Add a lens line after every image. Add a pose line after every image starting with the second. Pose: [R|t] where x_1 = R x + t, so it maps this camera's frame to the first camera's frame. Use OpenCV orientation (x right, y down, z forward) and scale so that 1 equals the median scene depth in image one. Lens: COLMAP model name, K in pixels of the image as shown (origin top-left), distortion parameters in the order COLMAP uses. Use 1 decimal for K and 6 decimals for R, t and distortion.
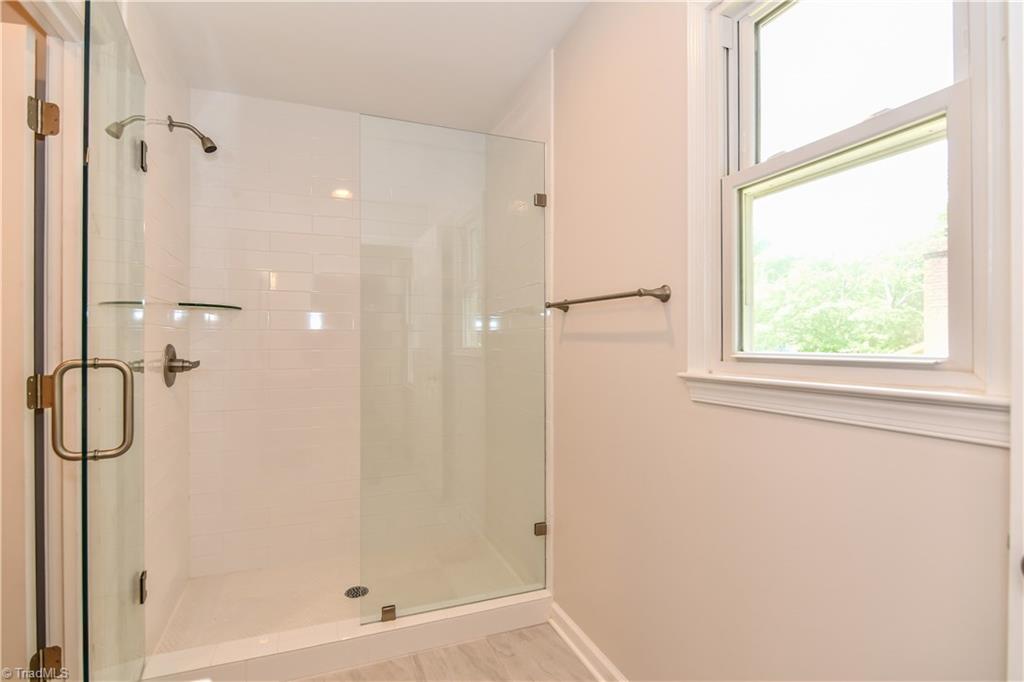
lens RADIAL K [[498.2, 0, 511.5], [0, 498.2, 342.3], [0, 0, 1]] dist [0.004542, -0.009080]
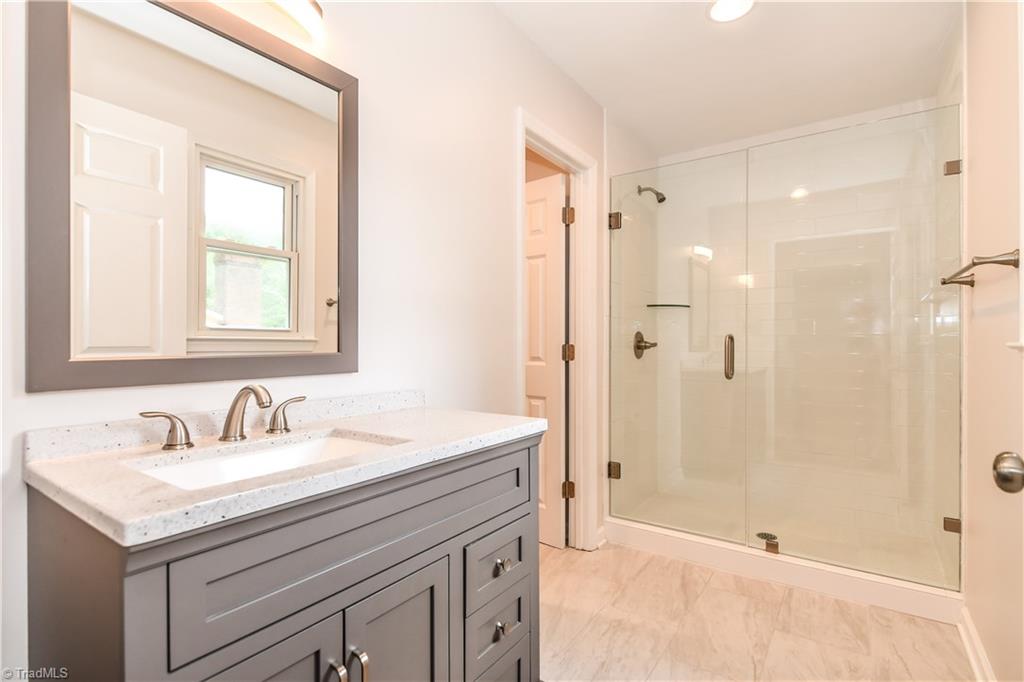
lens RADIAL K [[498.2, 0, 511.6], [0, 498.2, 341.9], [0, 0, 1]] dist [0.004542, -0.009080]
pose [[0.550635, -0.003593, -0.834738, 0.400427], [0.000381, 0.999992, -0.004052, 0.042143], [0.834746, 0.001913, 0.550632, -0.196653]]
